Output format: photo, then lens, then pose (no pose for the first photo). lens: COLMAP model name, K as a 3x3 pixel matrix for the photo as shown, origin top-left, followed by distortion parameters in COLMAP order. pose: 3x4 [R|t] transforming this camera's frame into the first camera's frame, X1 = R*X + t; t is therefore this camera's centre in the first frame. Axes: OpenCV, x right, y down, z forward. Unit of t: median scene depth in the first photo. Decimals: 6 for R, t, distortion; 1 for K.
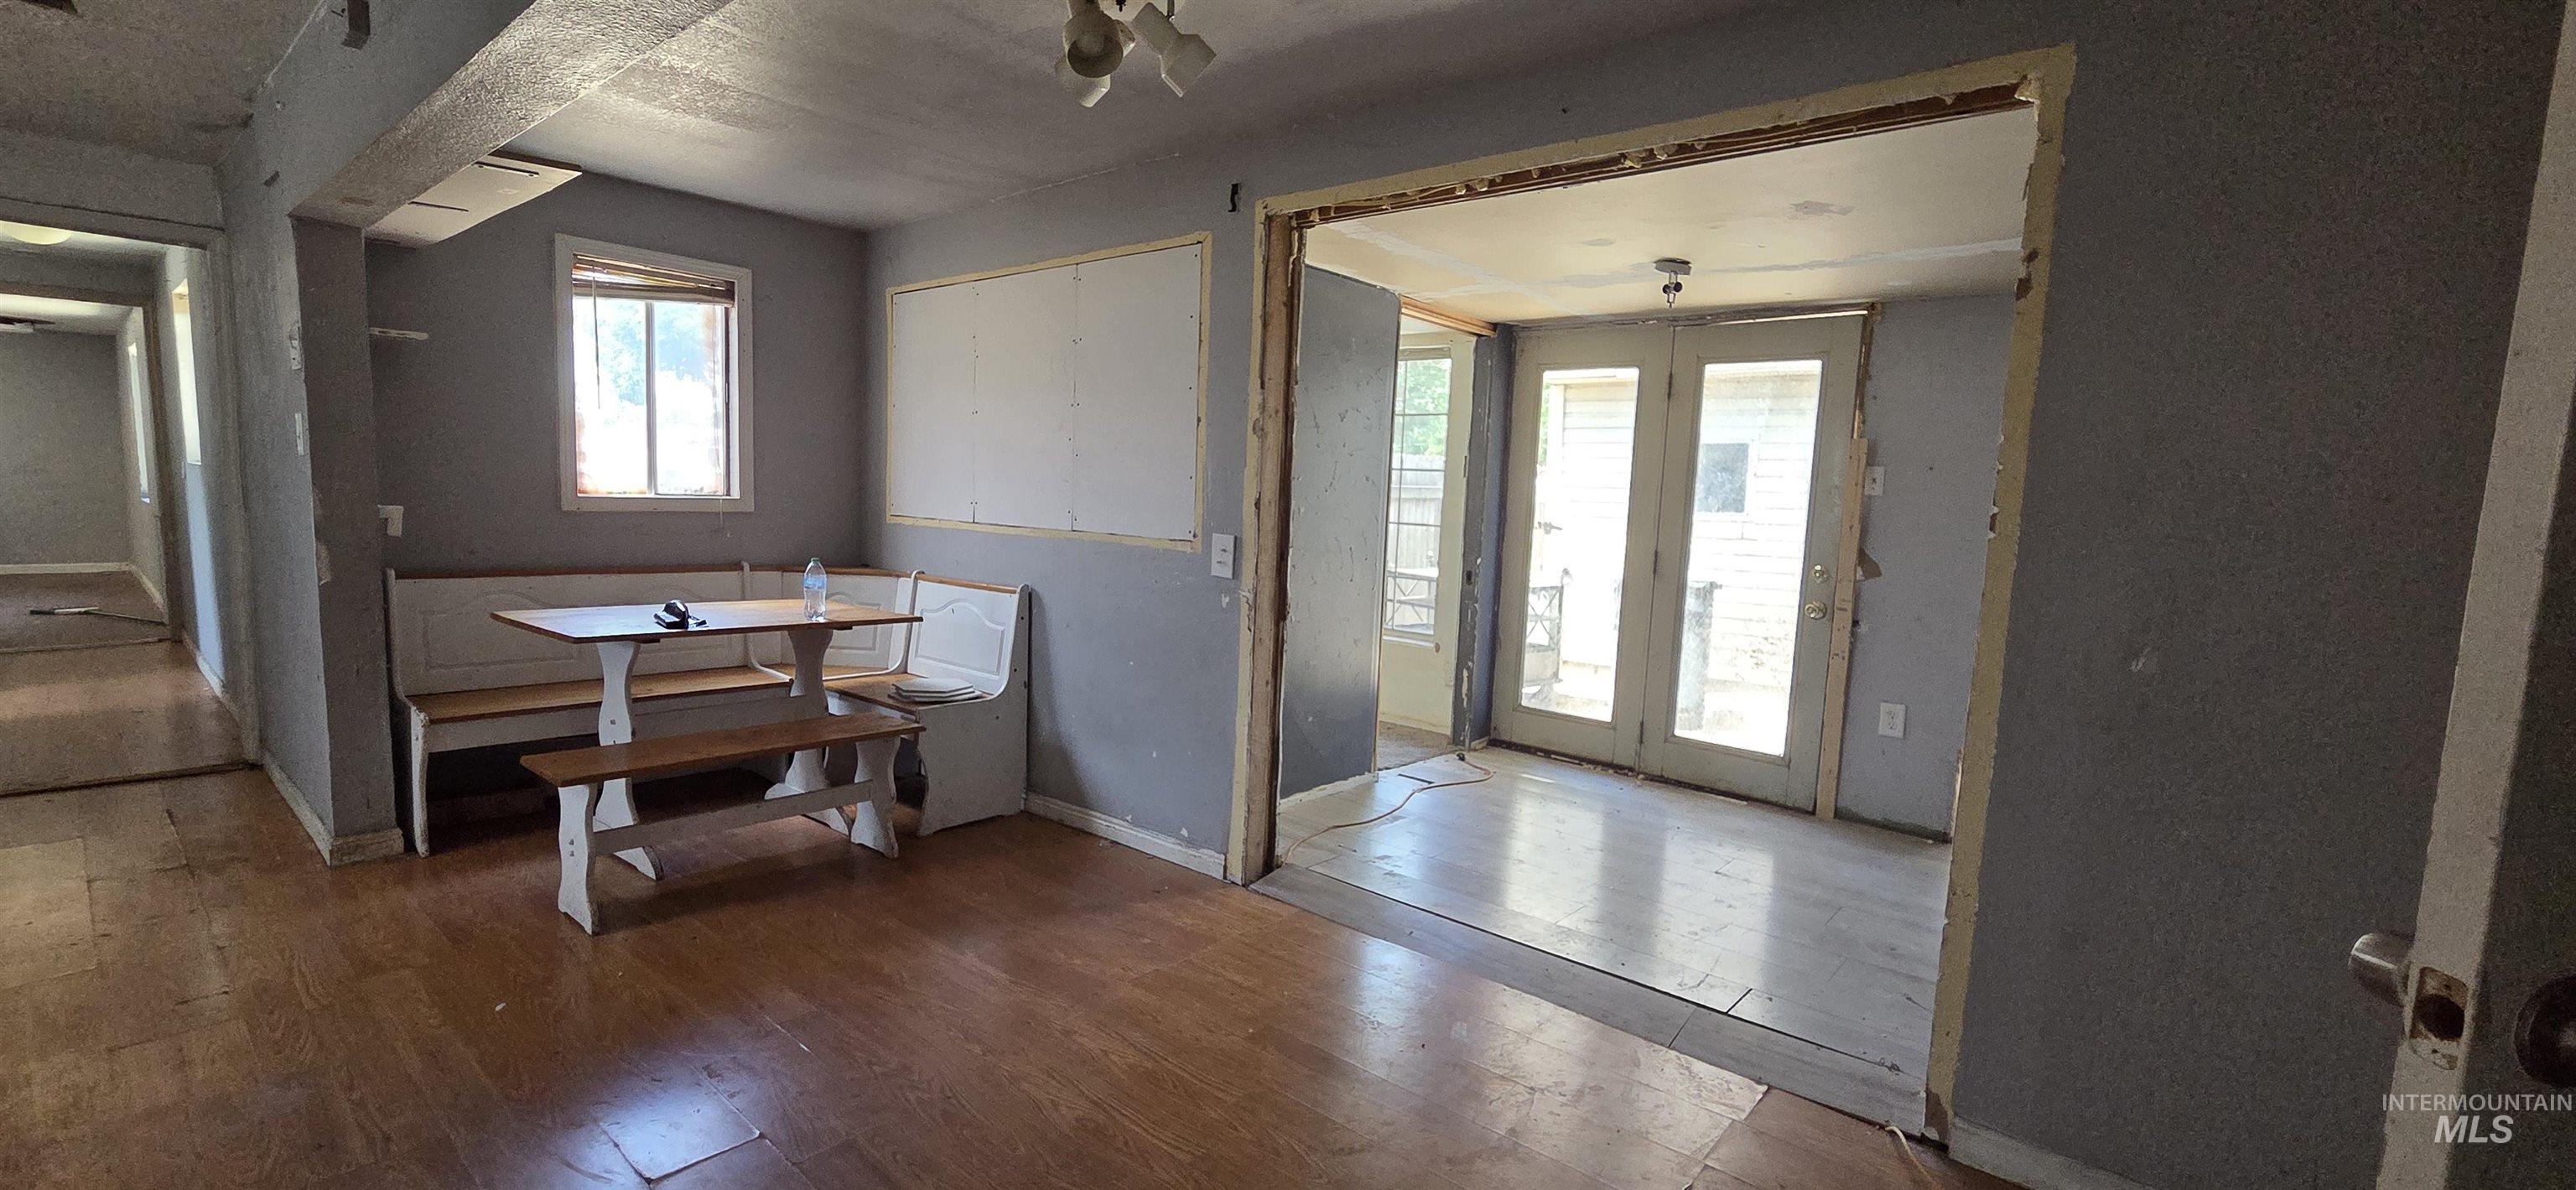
lens RADIAL K [[1060.1, 0, 1270.2], [0, 1060.1, 590.4], [0, 0, 1]] dist [0.002136, -0.001211]
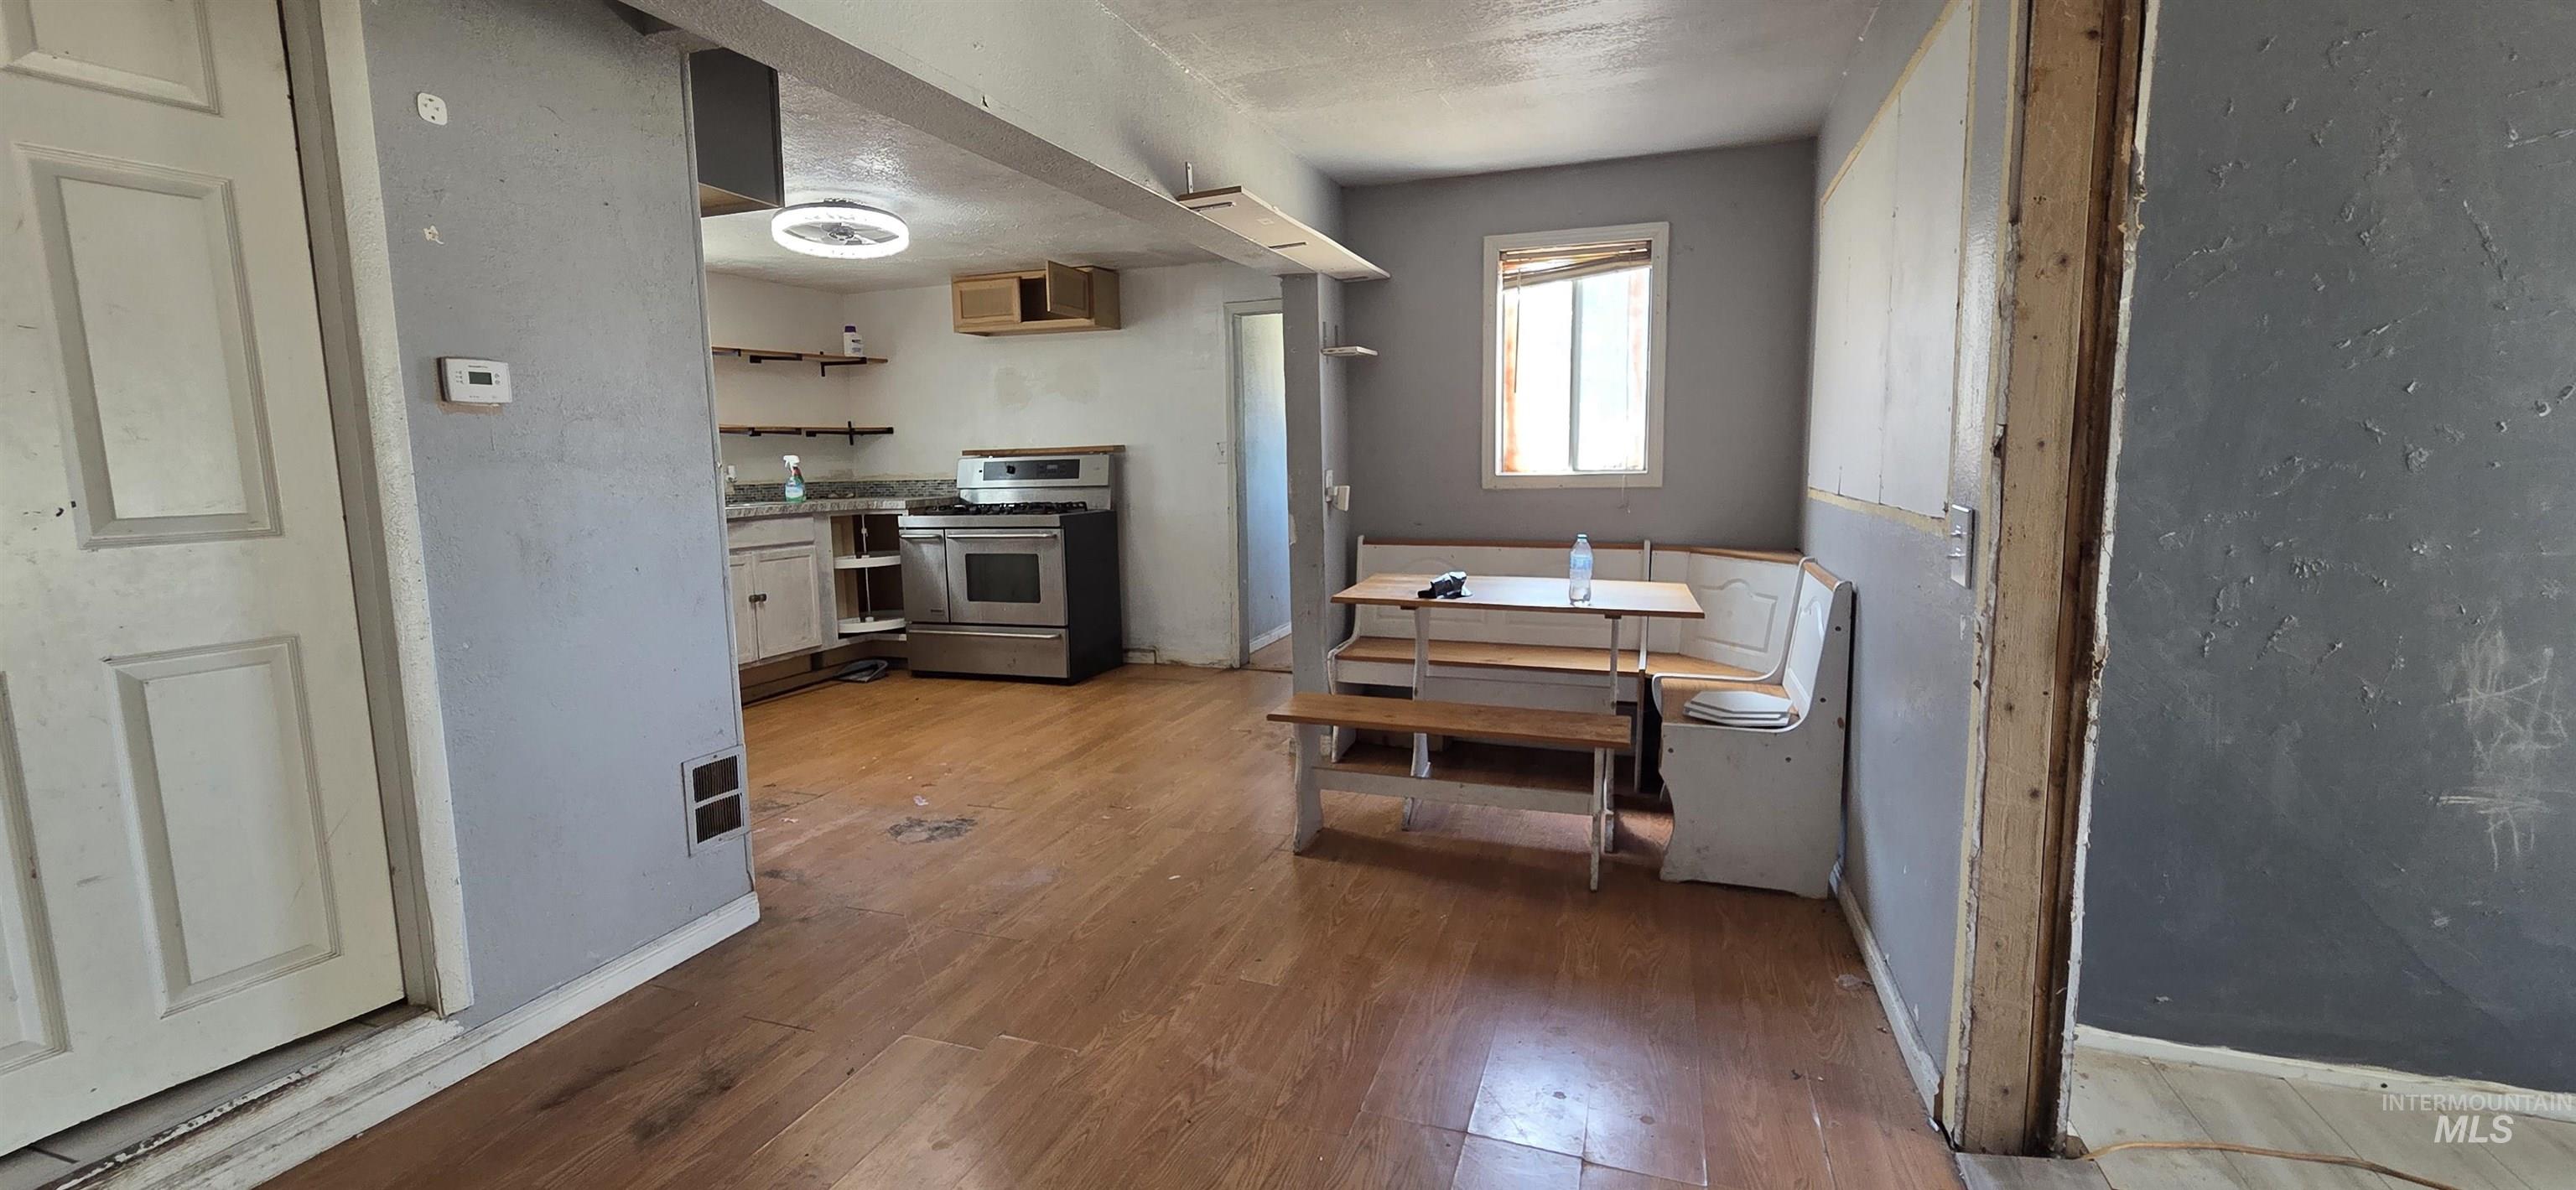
lens RADIAL K [[1060.1, 0, 1263.7], [0, 1060.1, 588.6], [0, 0, 1]] dist [0.002136, -0.001211]
pose [[0.354809, 0.070412, -0.932284, 0.291379], [-0.058650, 0.996872, 0.052969, -0.015829], [0.933097, 0.035884, 0.357829, 0.392057]]
